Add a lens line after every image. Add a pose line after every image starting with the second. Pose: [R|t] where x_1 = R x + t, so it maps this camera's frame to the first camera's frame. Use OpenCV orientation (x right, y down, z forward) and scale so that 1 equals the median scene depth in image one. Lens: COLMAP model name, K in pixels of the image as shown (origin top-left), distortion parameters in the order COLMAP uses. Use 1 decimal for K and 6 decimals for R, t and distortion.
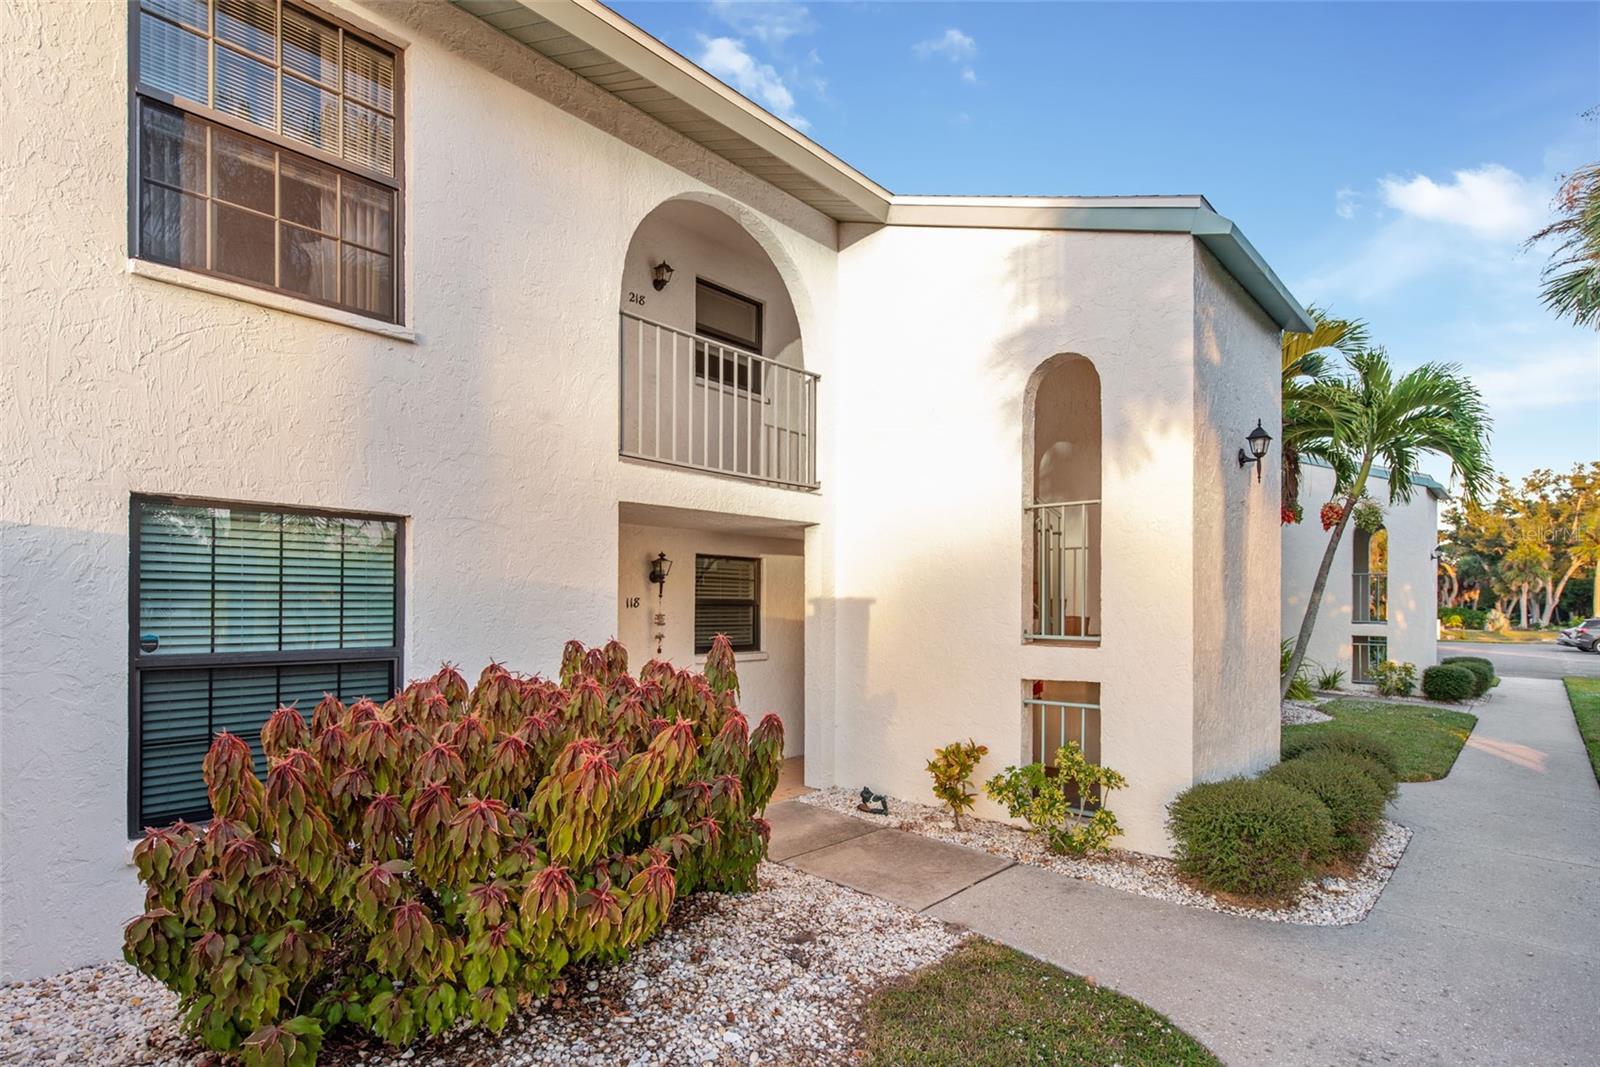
lens RADIAL K [[830.4, 0, 796.4], [0, 830.4, 610.2], [0, 0, 1]] dist [-0.001025, -0.000255]
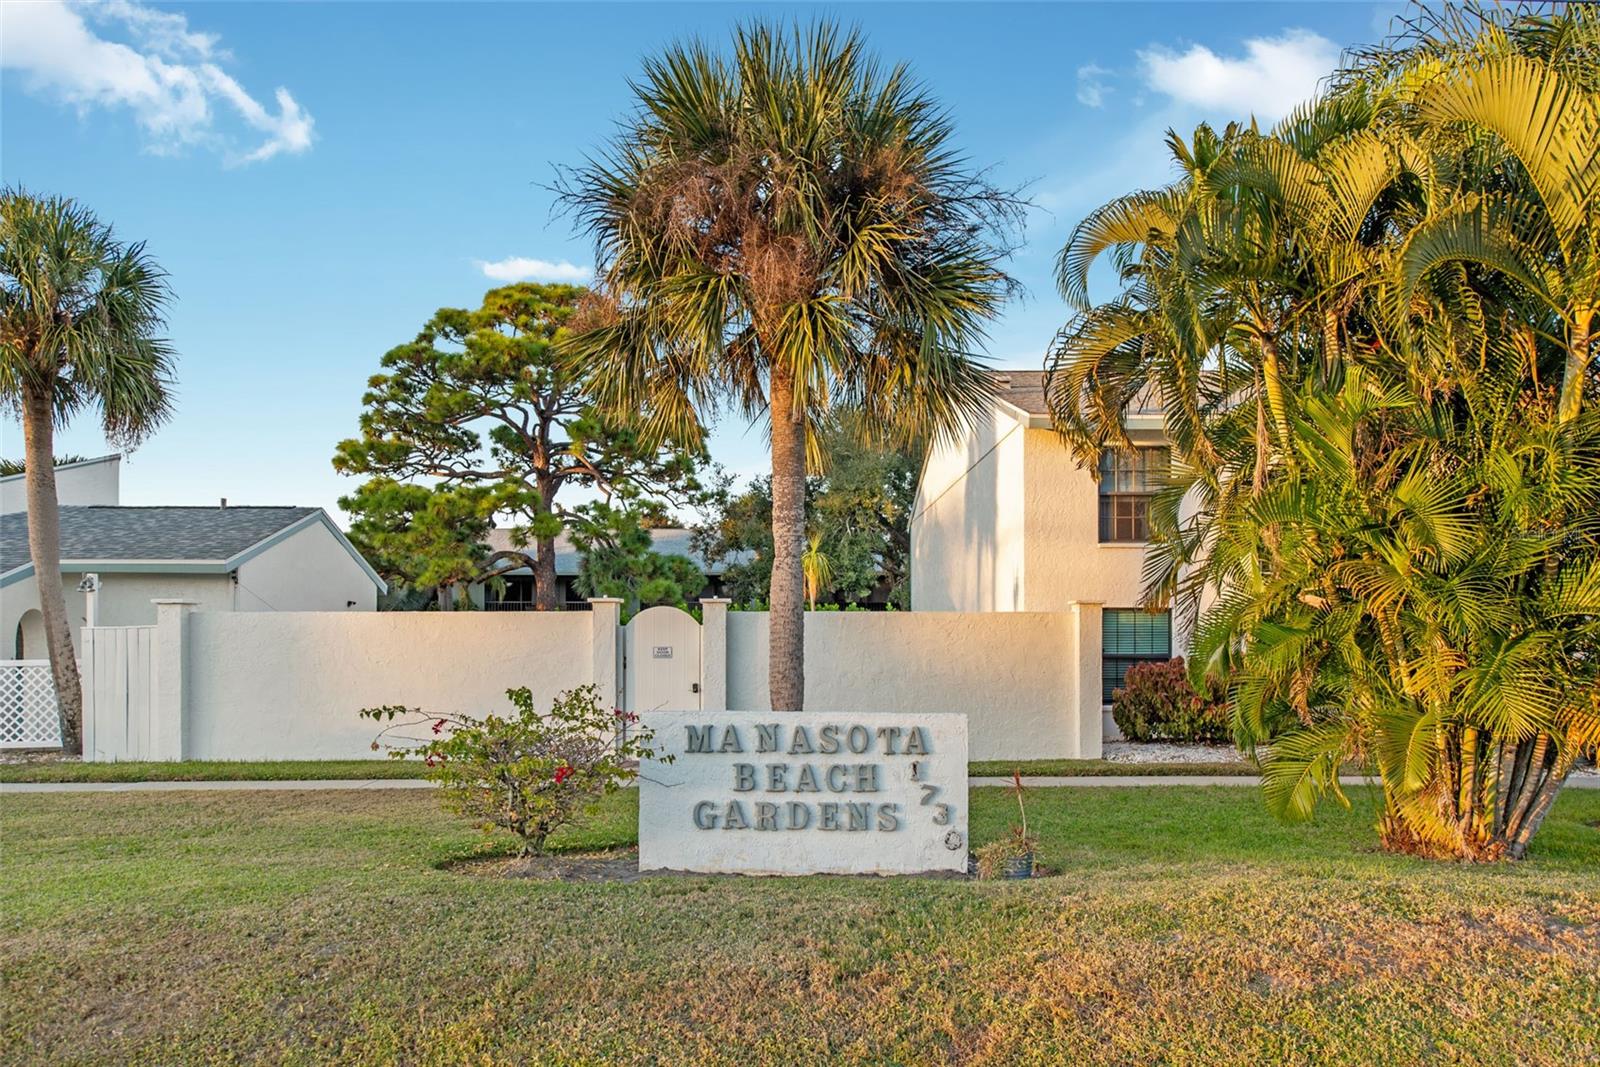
lens RADIAL K [[1002.4, 0, 799.9], [0, 1002.4, 631.5], [0, 0, 1]] dist [0.002219, -0.000879]
pose [[0.668887, -0.010410, -0.743291, 0.808317], [0.001105, 0.999915, -0.013010, 0.008162], [0.743363, 0.007881, 0.668842, -1.484254]]
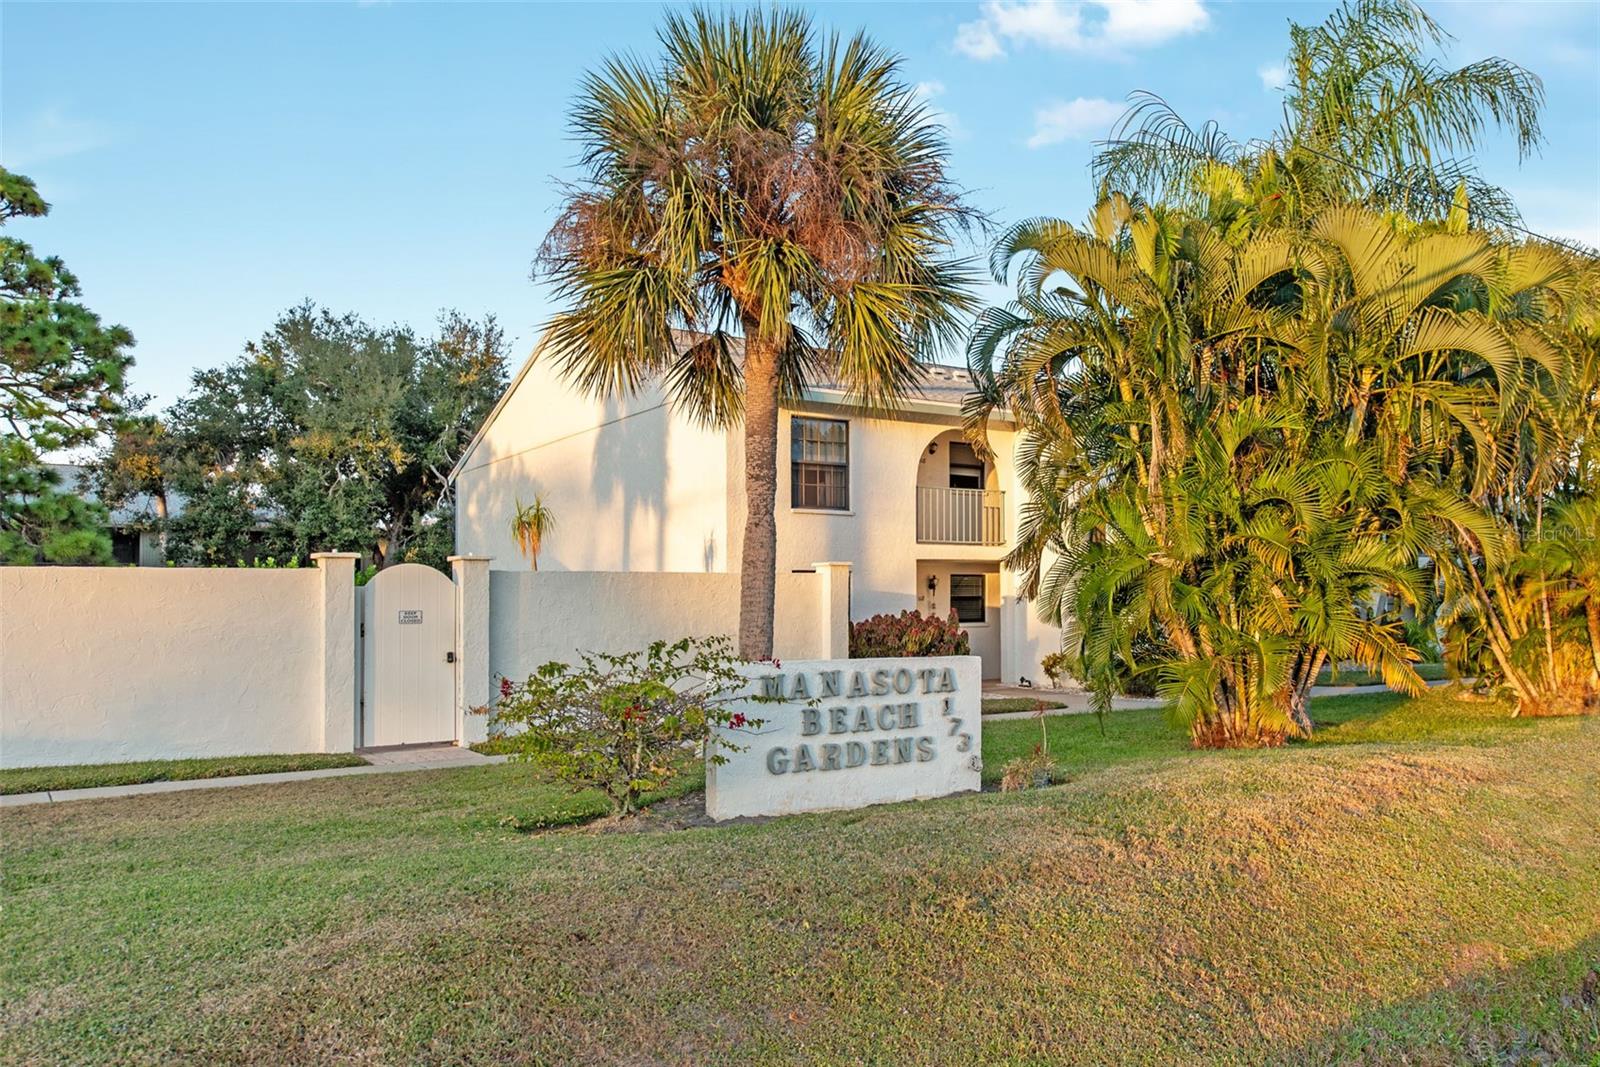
lens RADIAL K [[1136.0, 0, 800.7], [0, 1136.0, 609.4], [0, 0, 1]] dist [0.007225, 0.000611]
pose [[0.959970, -0.013743, -0.279767, 0.345882], [0.013467, 0.999905, -0.002907, 0.024746], [0.279780, -0.000977, 0.960064, -2.024731]]
